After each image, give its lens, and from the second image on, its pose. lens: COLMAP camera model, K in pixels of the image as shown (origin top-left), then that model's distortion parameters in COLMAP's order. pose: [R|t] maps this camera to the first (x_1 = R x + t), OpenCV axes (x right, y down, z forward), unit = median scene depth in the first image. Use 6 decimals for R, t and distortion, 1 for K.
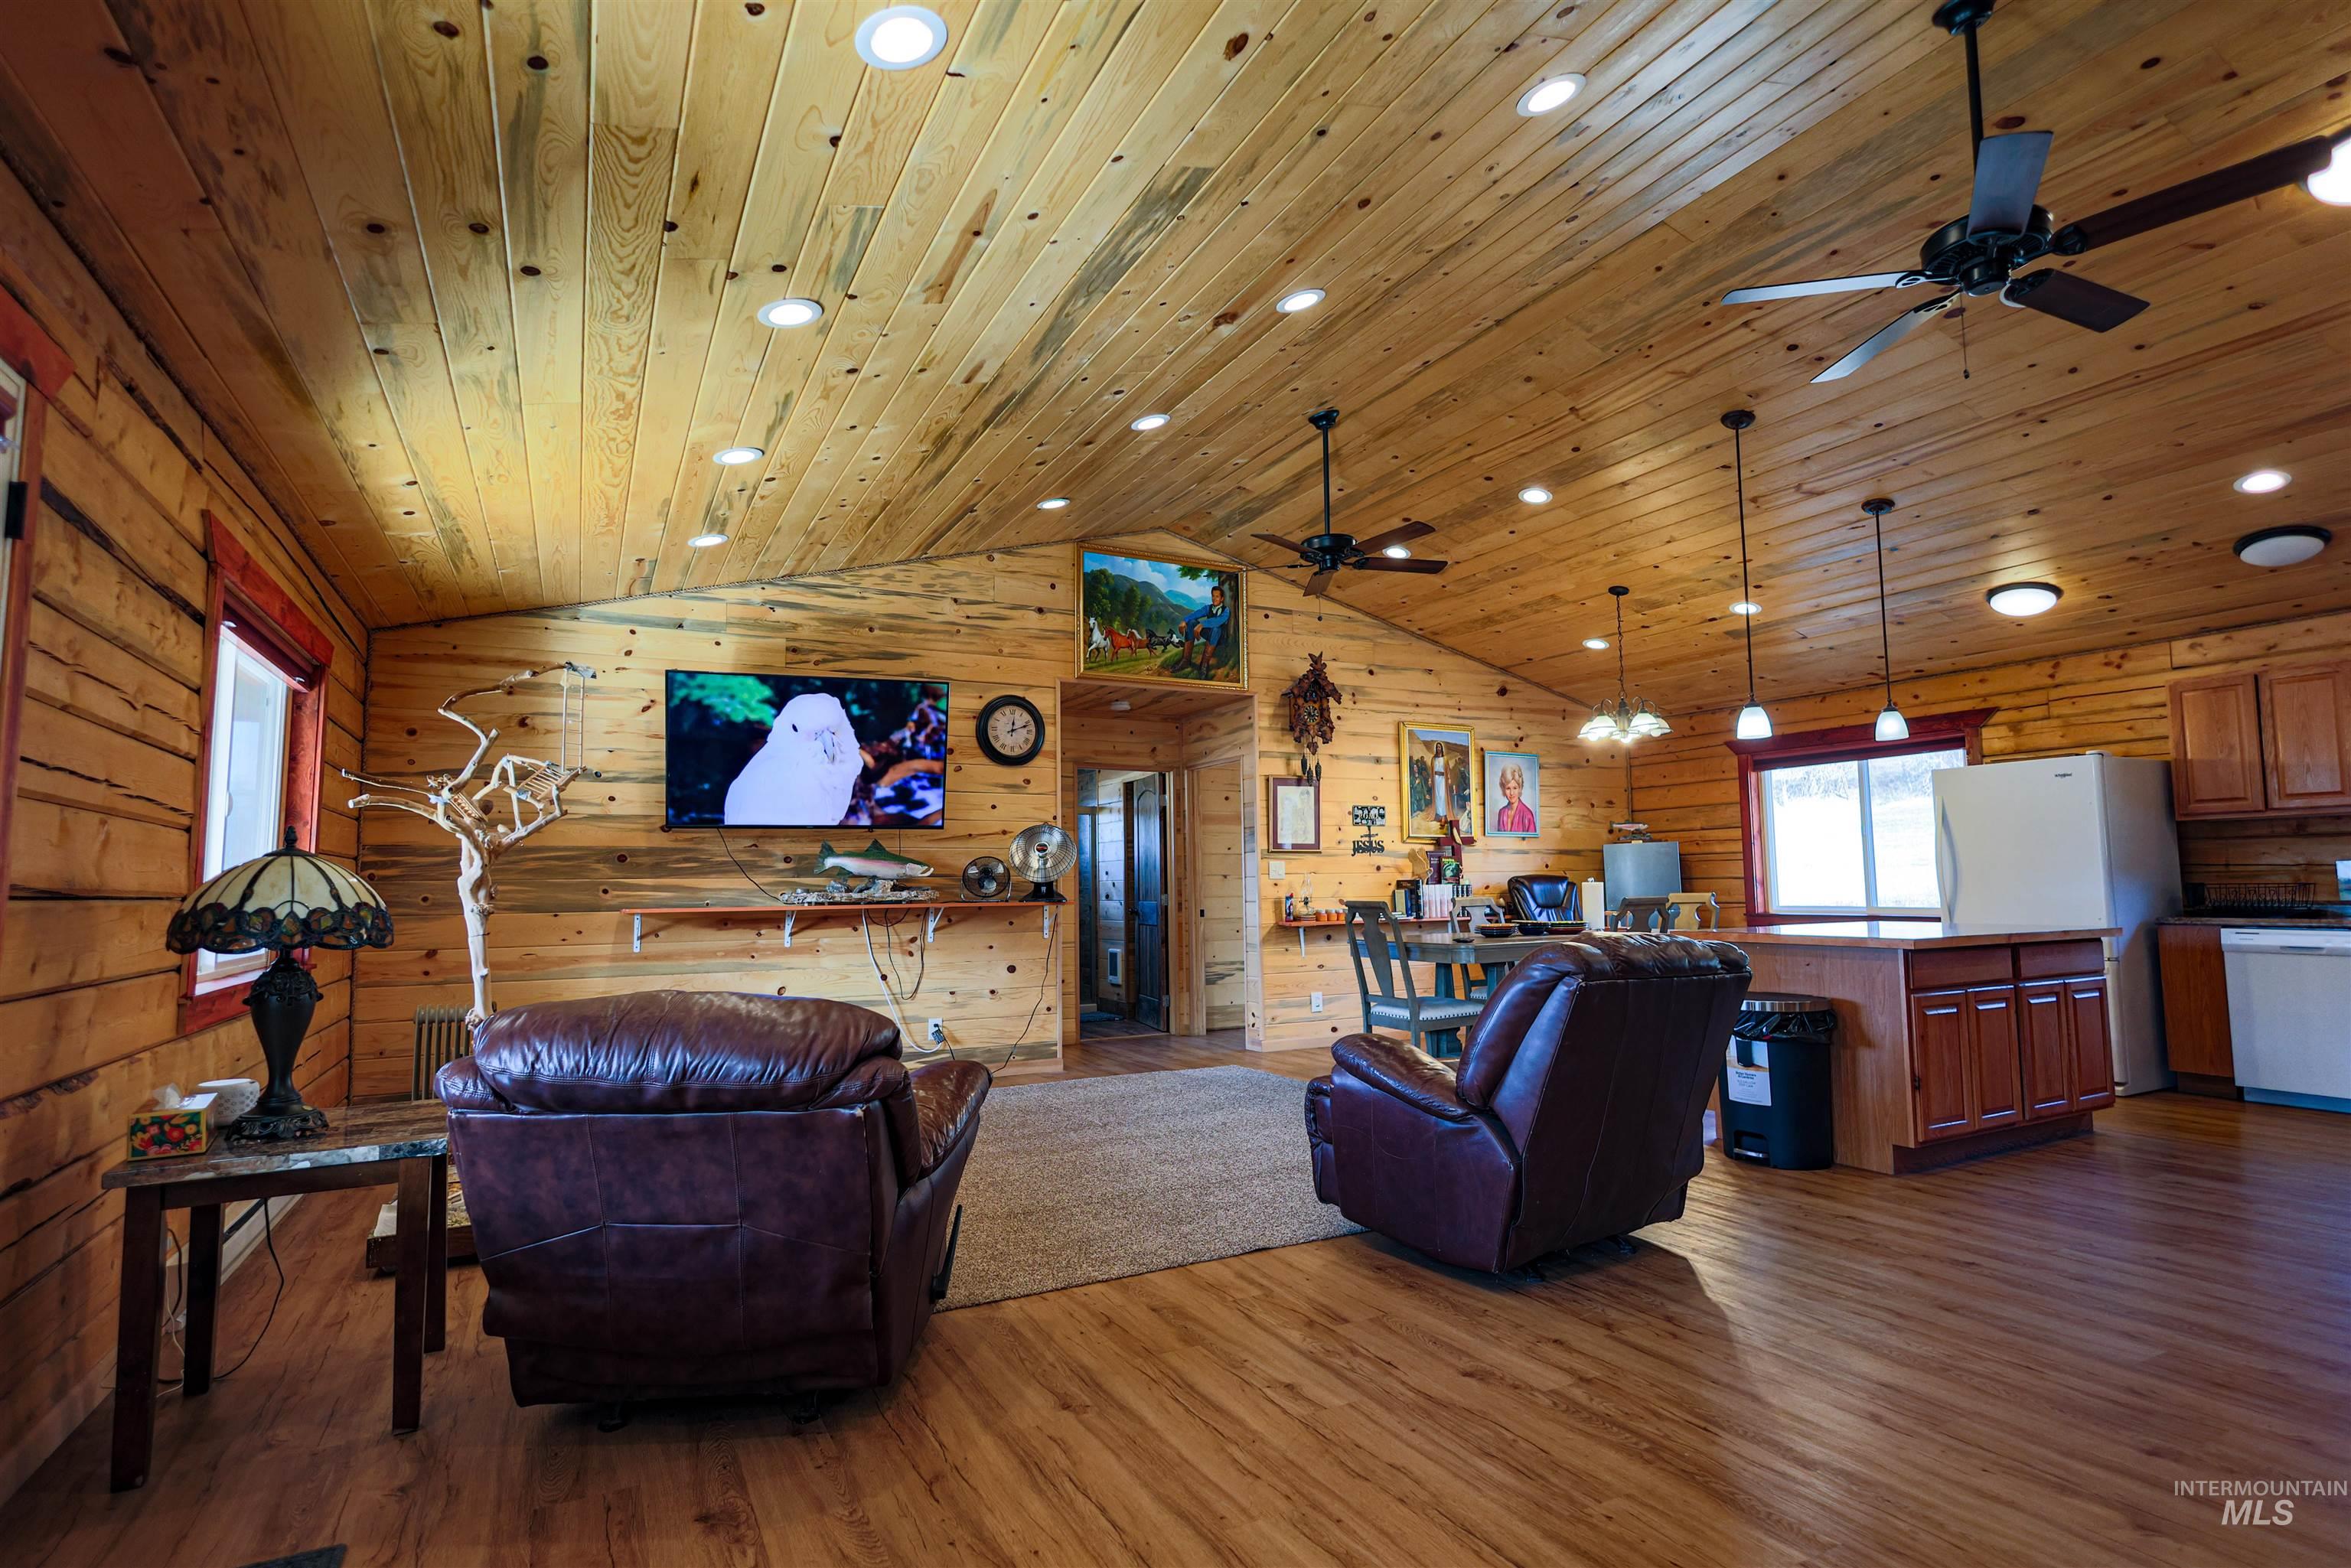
lens RADIAL K [[1141.5, 0, 1160.1], [0, 1141.5, 792.3], [0, 0, 1]] dist [0.000665, 0.000076]
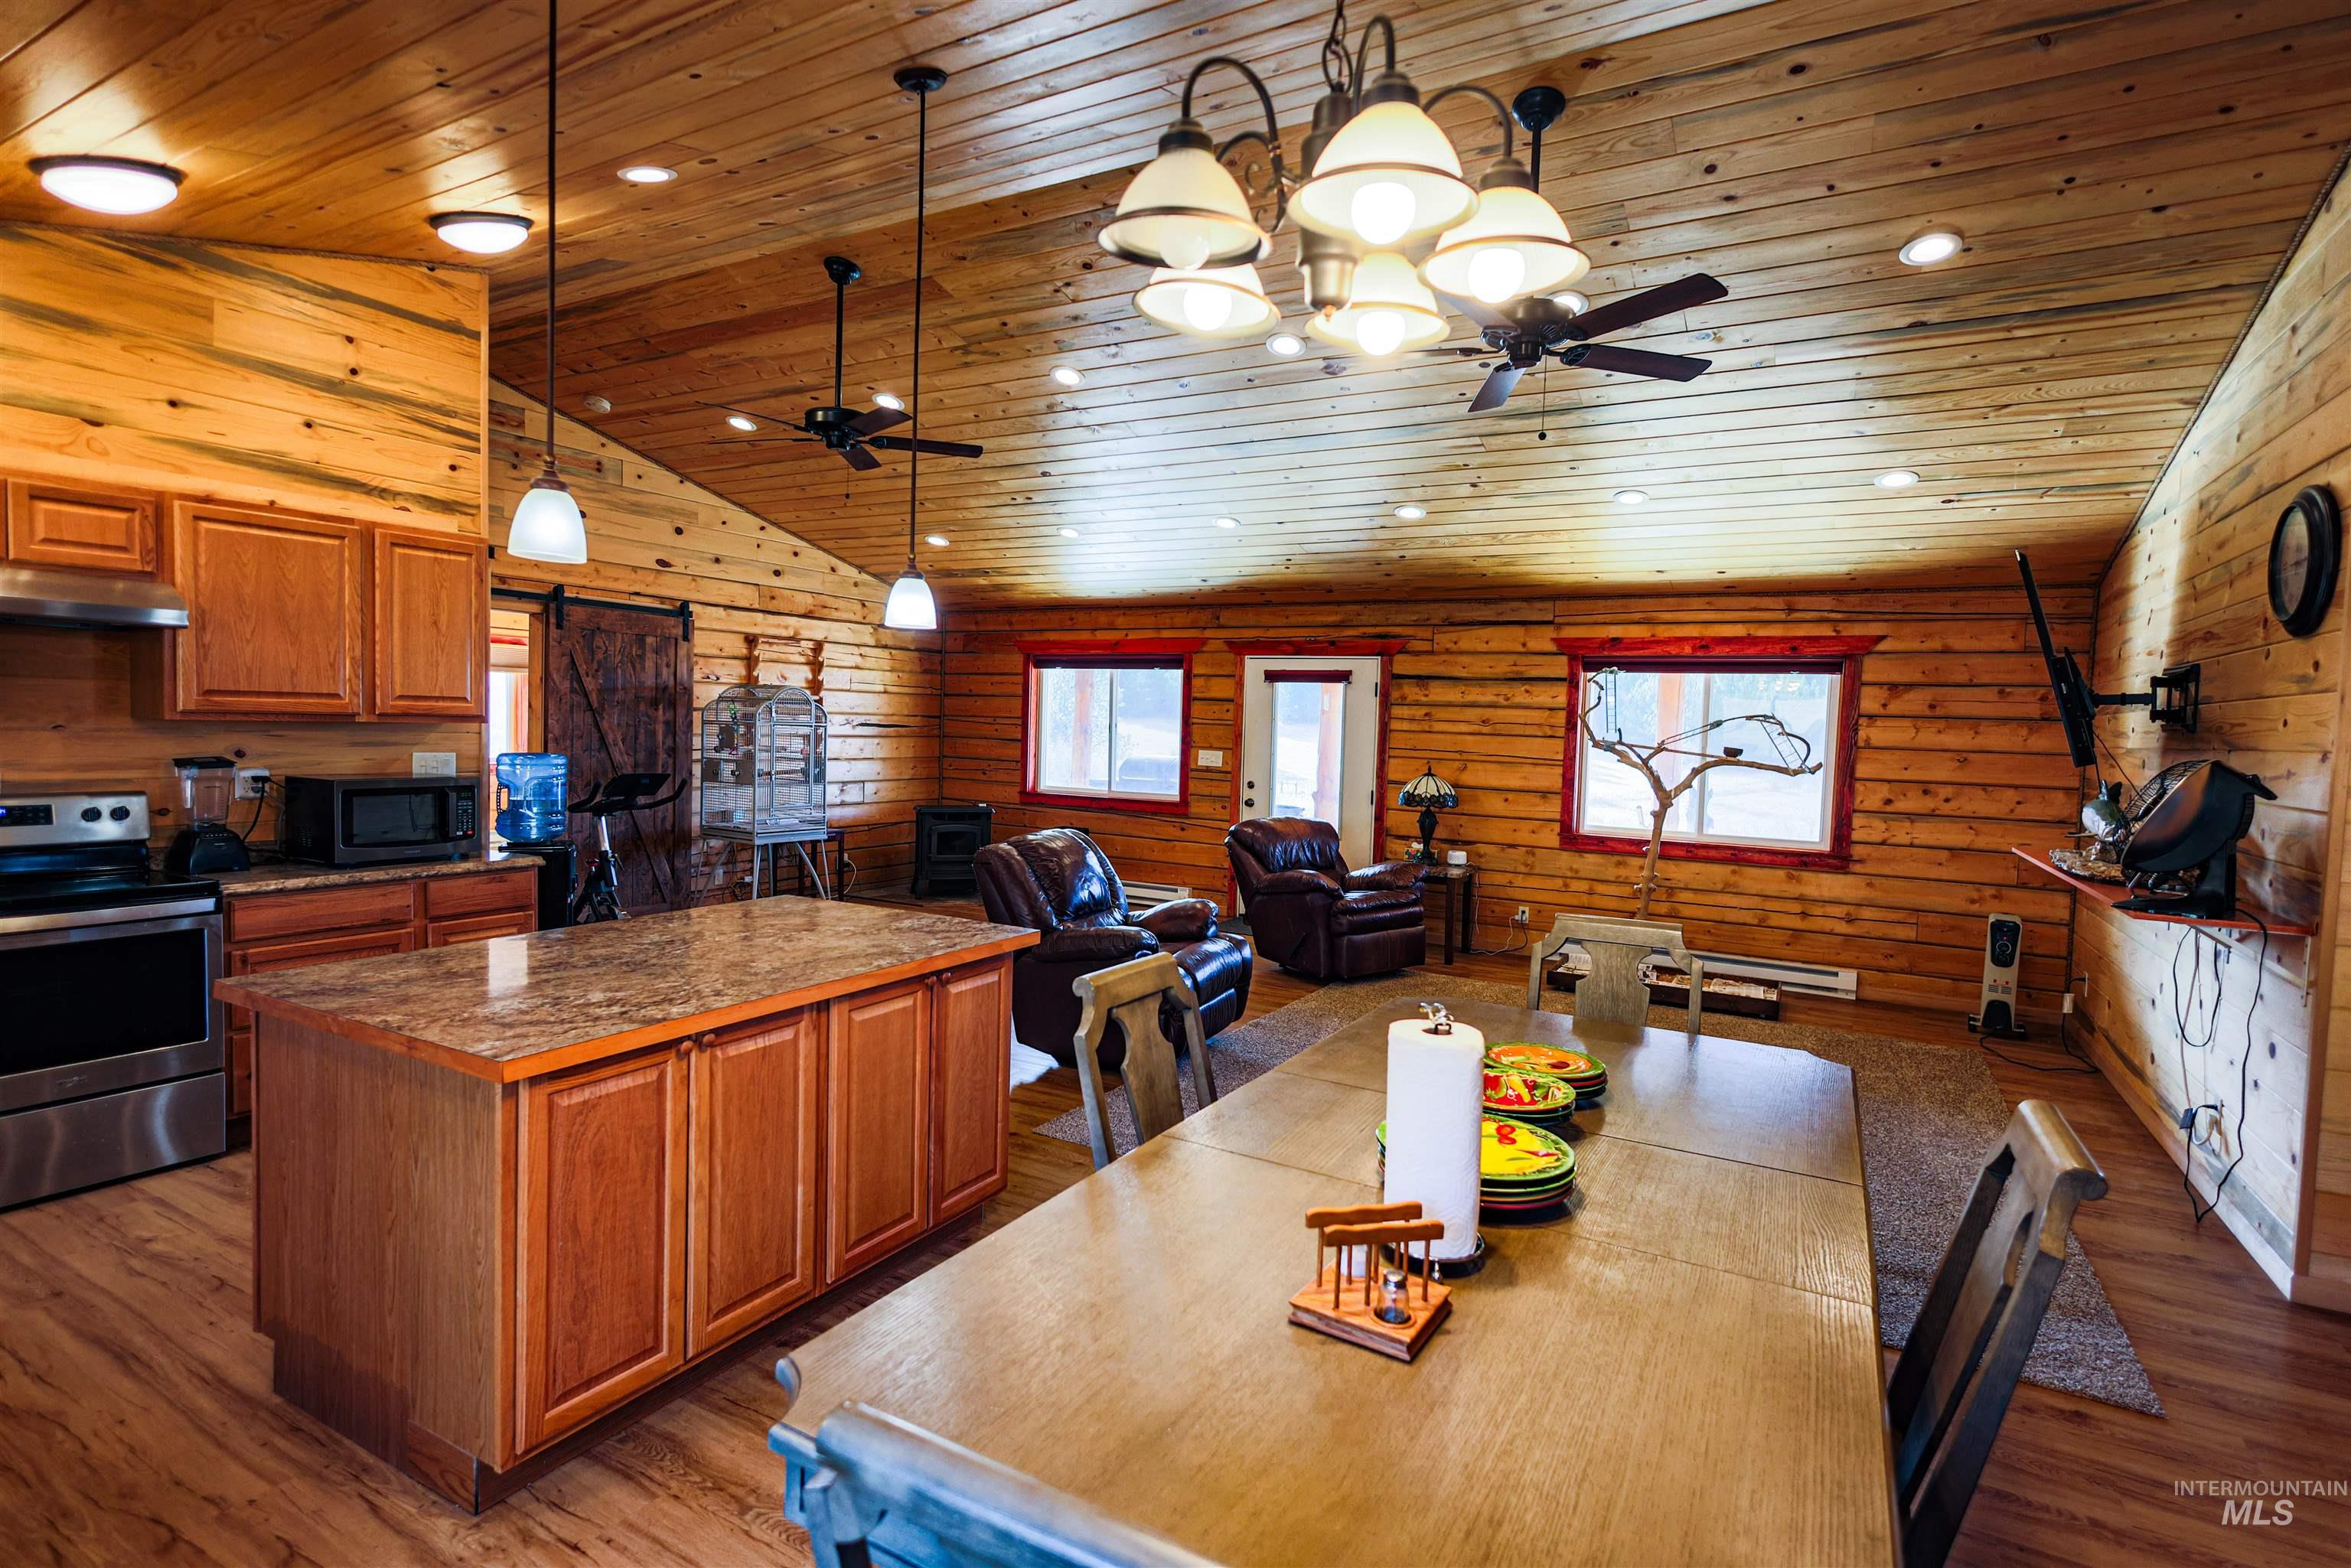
lens RADIAL K [[1146.5, 0, 1167.2], [0, 1146.5, 789.6], [0, 0, 1]] dist [-0.001058, 0.001675]
pose [[-0.838355, 0.017140, -0.544855, 0.594220], [0.023069, 0.999726, -0.004047, 0.036277], [0.544636, -0.015962, -0.838521, 1.271669]]
